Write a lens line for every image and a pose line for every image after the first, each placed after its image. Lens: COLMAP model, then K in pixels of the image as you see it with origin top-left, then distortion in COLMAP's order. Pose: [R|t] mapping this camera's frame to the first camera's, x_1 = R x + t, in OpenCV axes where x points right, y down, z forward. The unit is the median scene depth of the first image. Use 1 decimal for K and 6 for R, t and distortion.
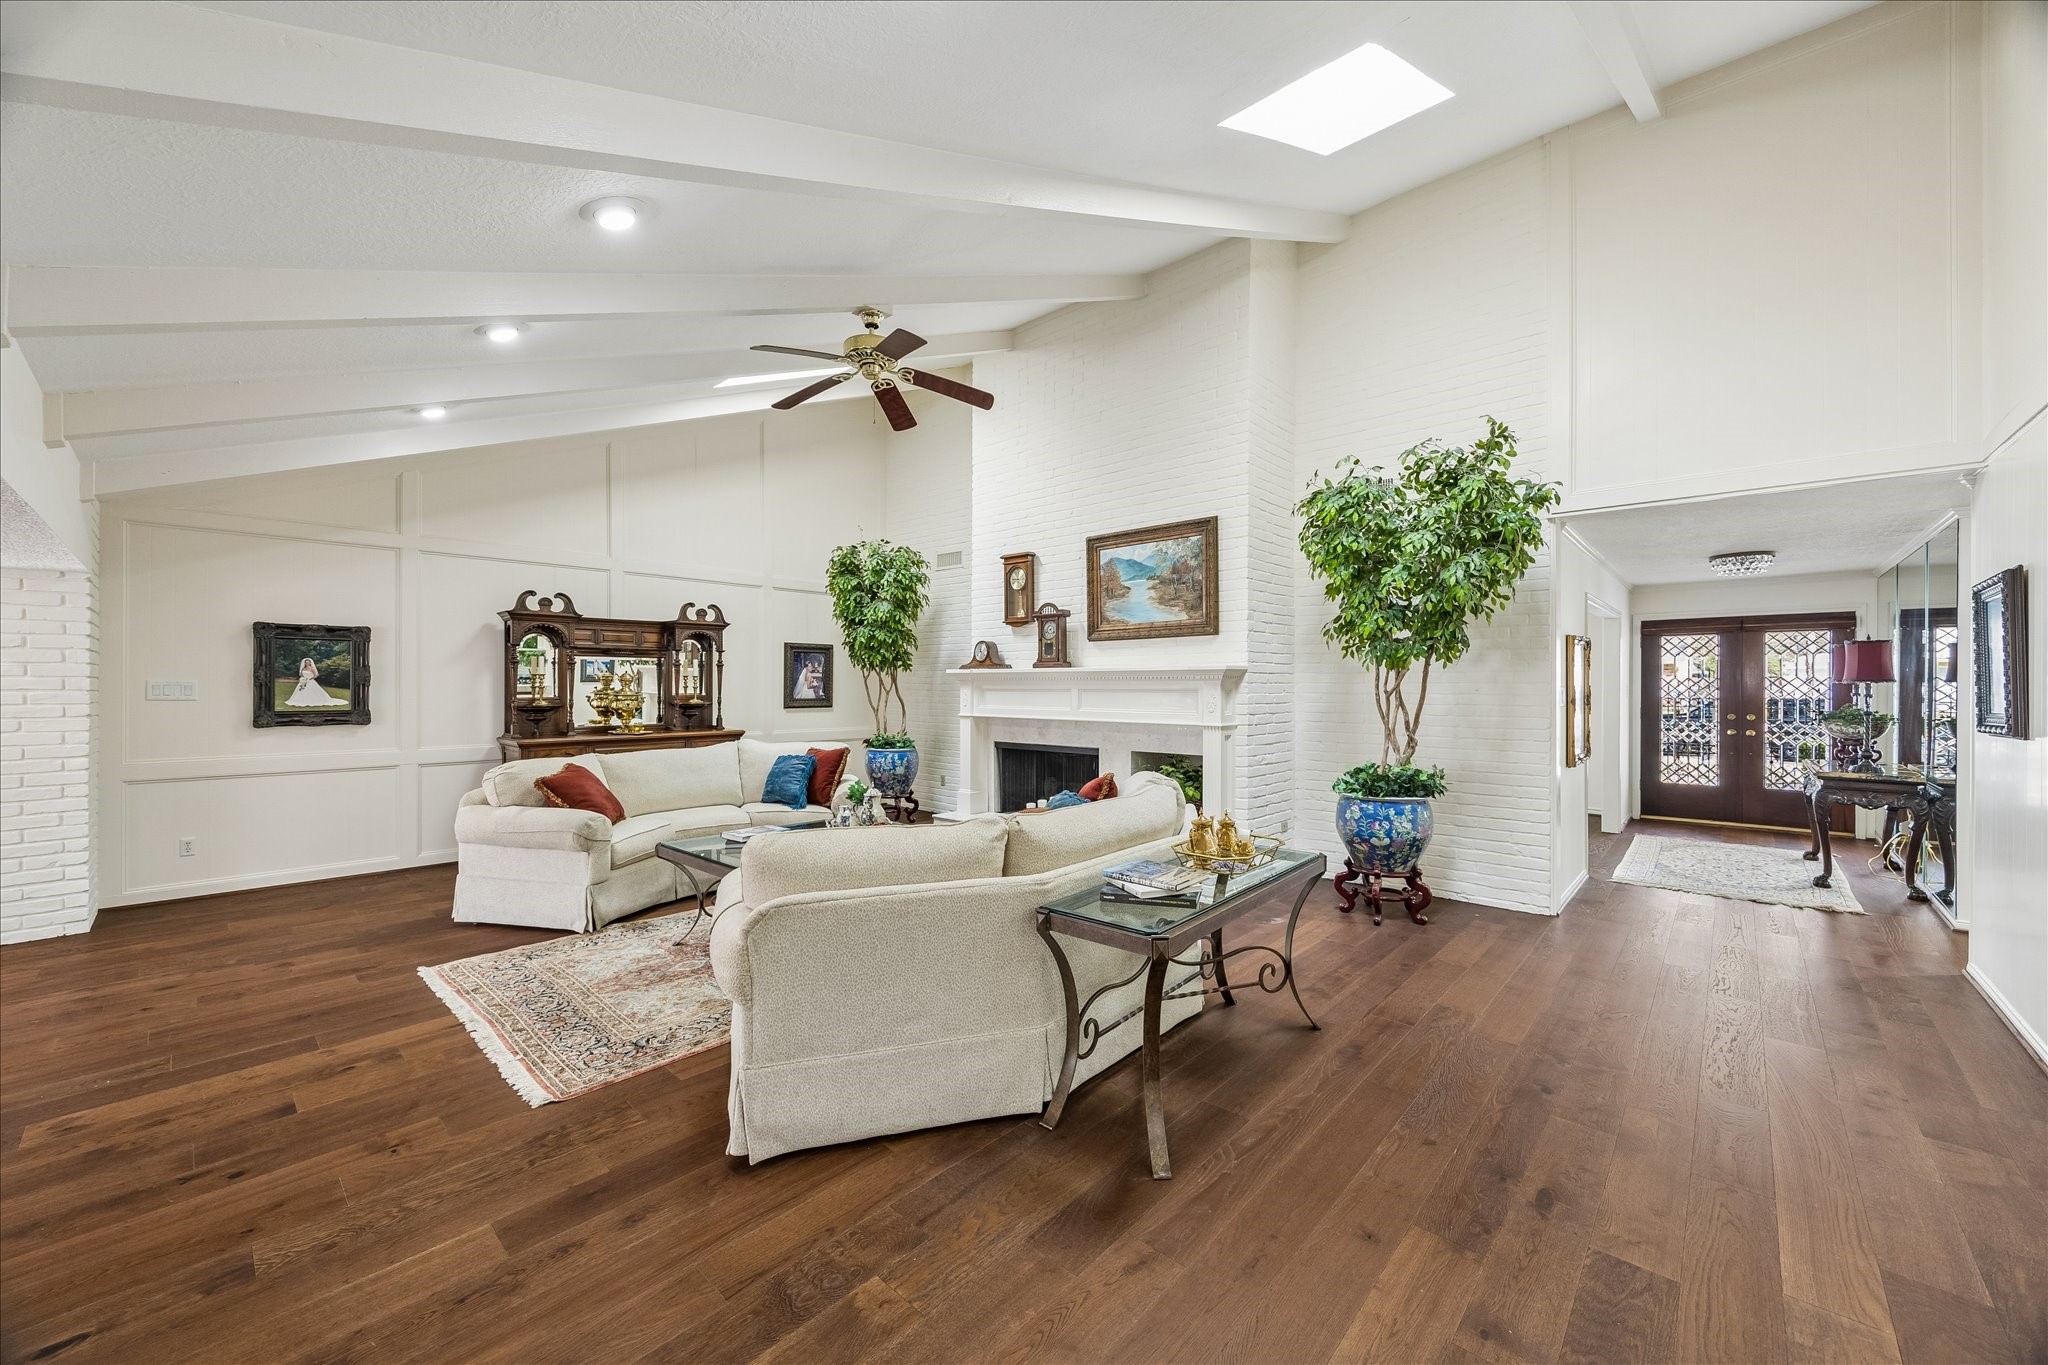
lens RADIAL K [[777.1, 0, 1031.3], [0, 777.1, 685.9], [0, 0, 1]] dist [-0.001171, 0.000035]
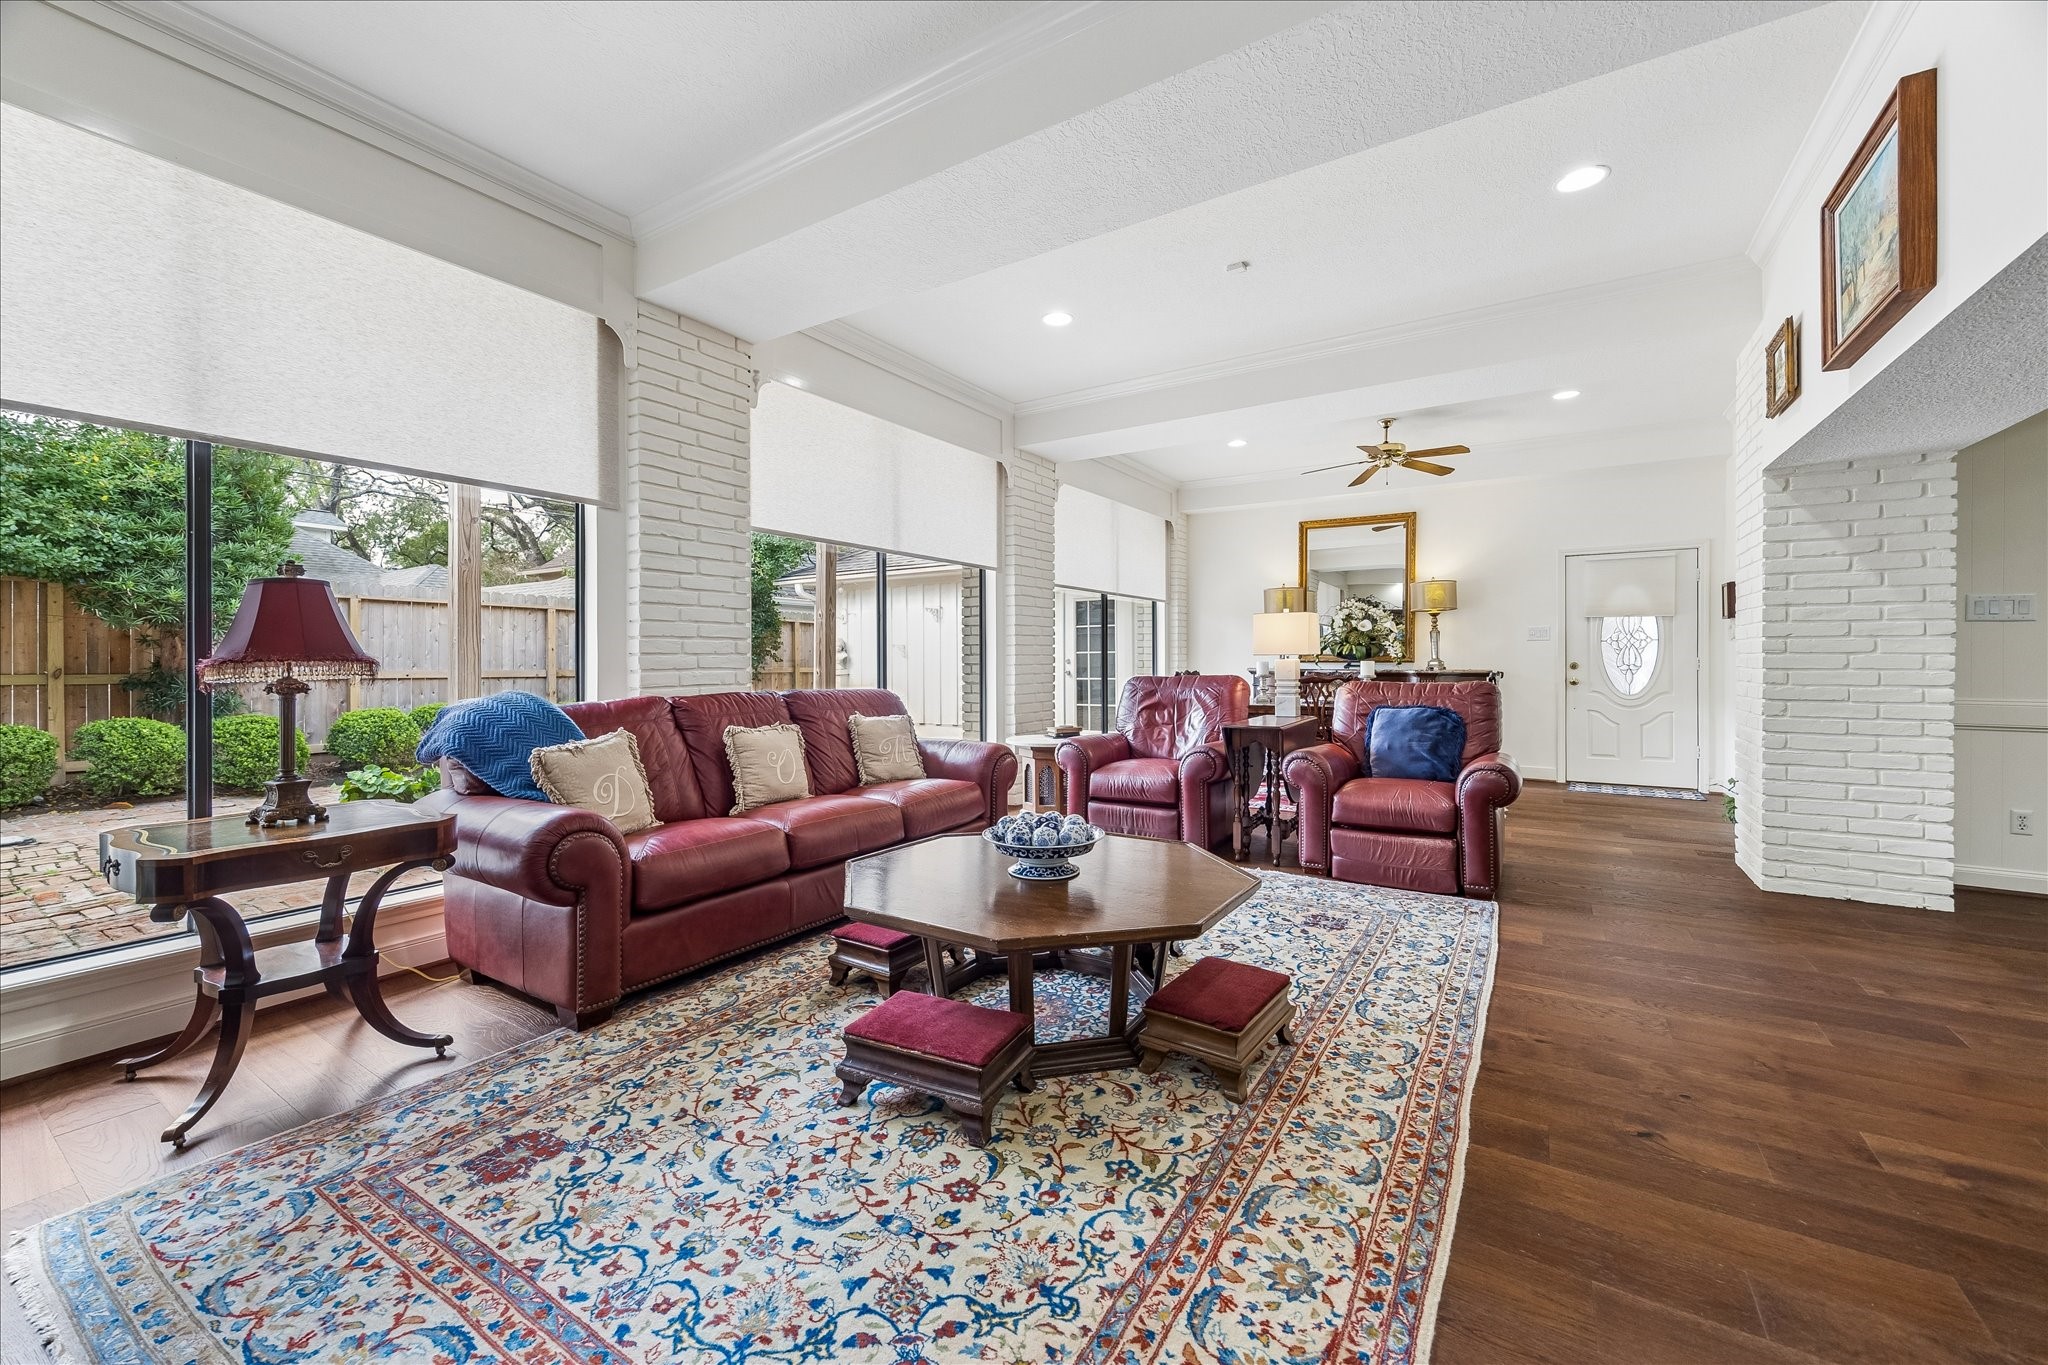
lens RADIAL K [[795.3, 0, 1026.3], [0, 795.3, 660.4], [0, 0, 1]] dist [-0.000827, -0.000076]
pose [[0.171034, -0.000006, -0.985265, -0.422707], [-0.001816, 0.999998, -0.000321, 0.047740], [0.985263, 0.001844, 0.171034, -0.037259]]
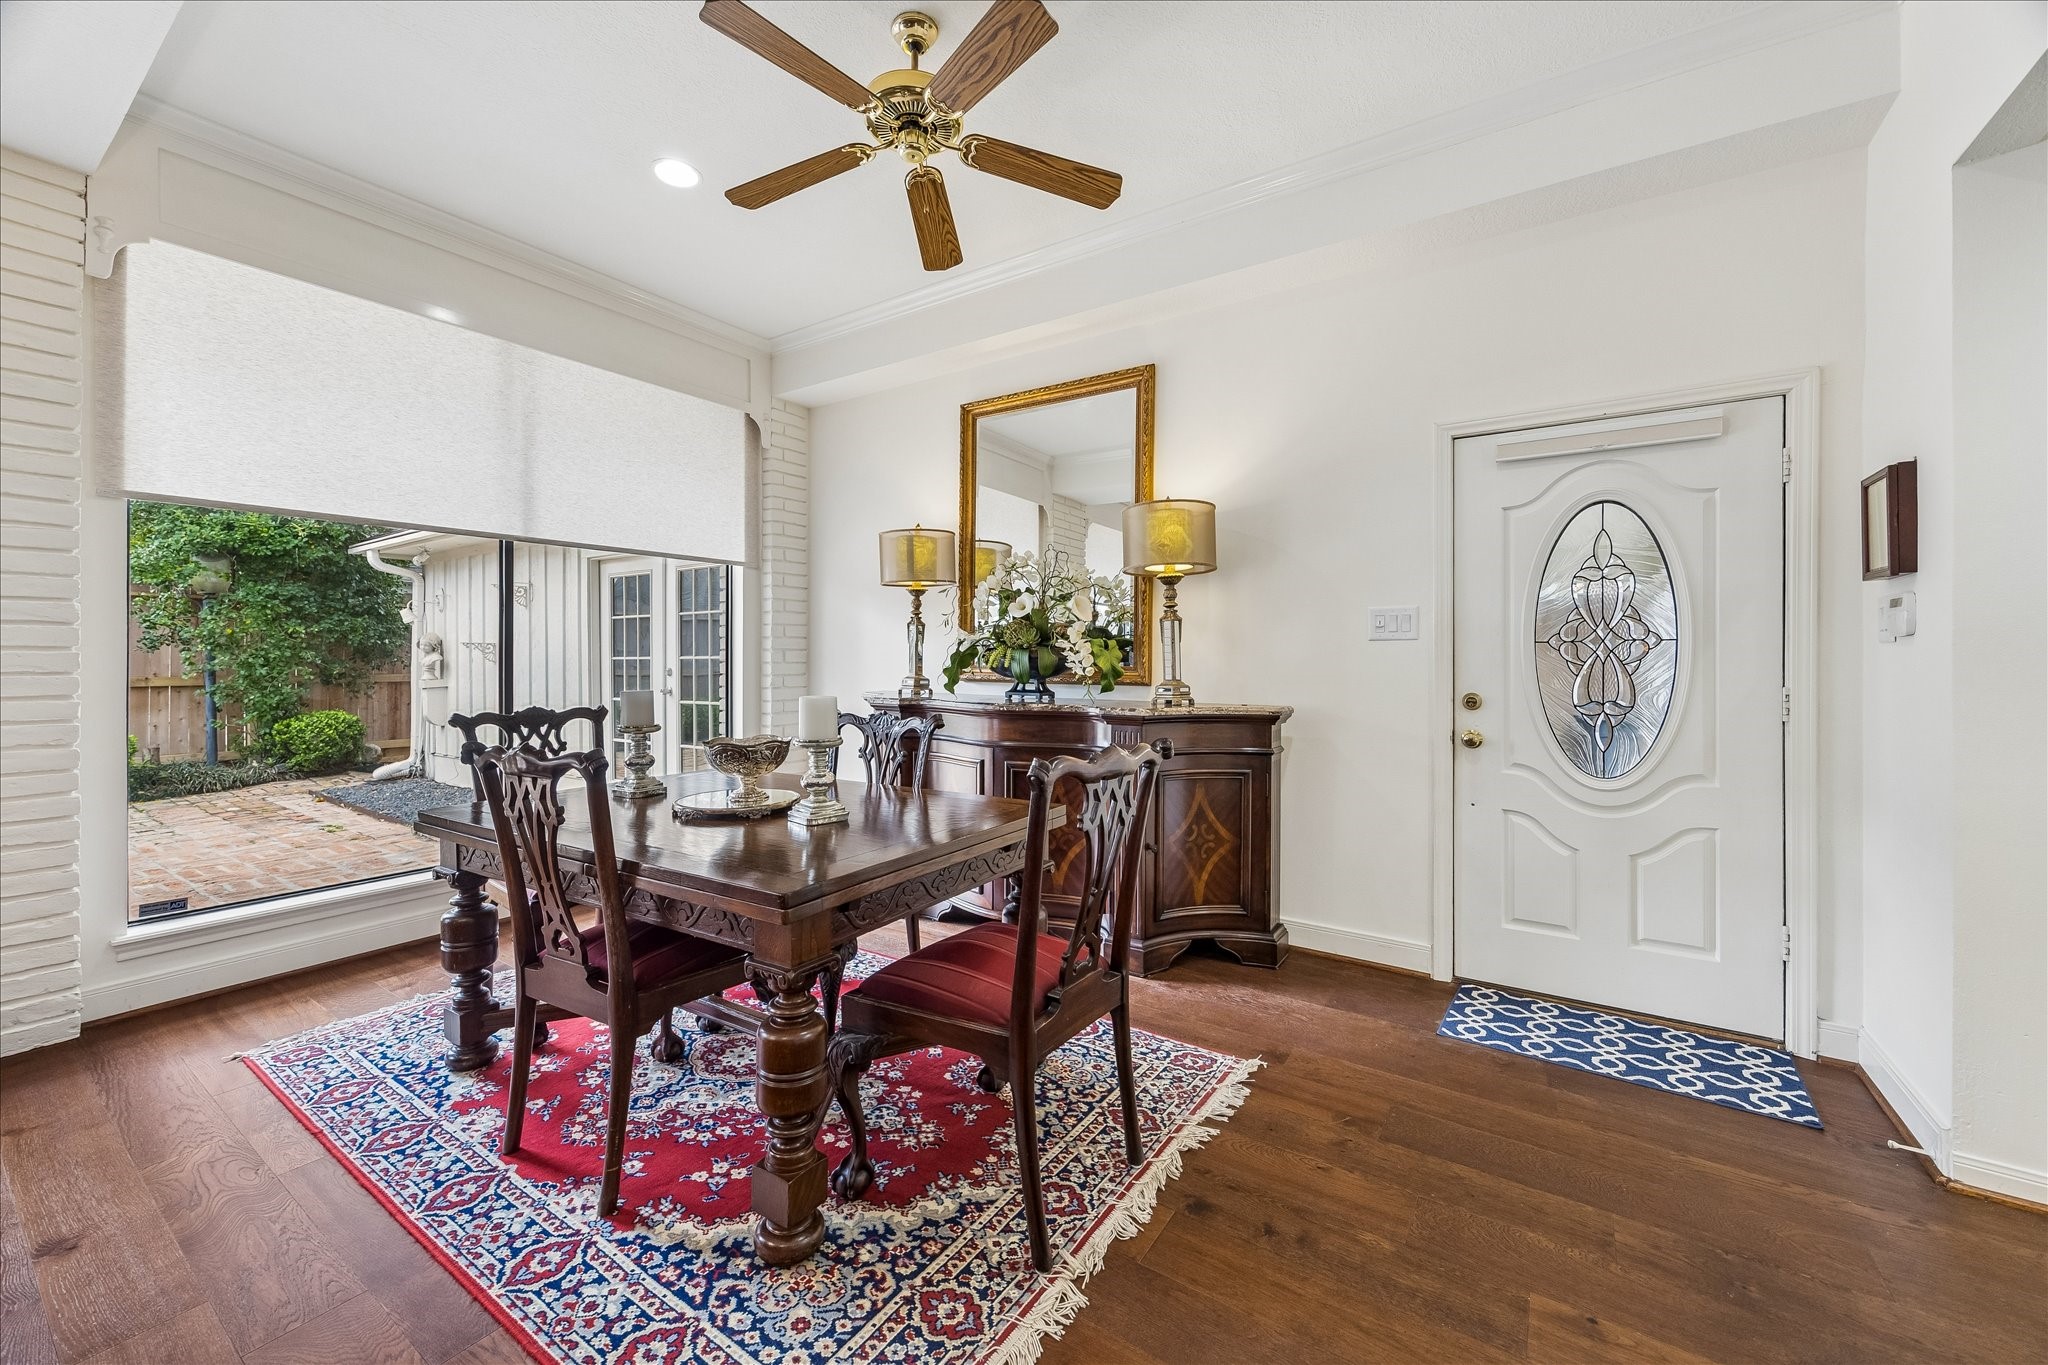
lens RADIAL K [[798.2, 0, 1017.3], [0, 798.2, 648.6], [0, 0, 1]] dist [-0.000492, 0.000320]
pose [[0.132705, -0.012472, -0.991077, -1.019984], [-0.006695, 0.999887, -0.013479, 0.029874], [0.991133, 0.008424, 0.132607, 0.648653]]
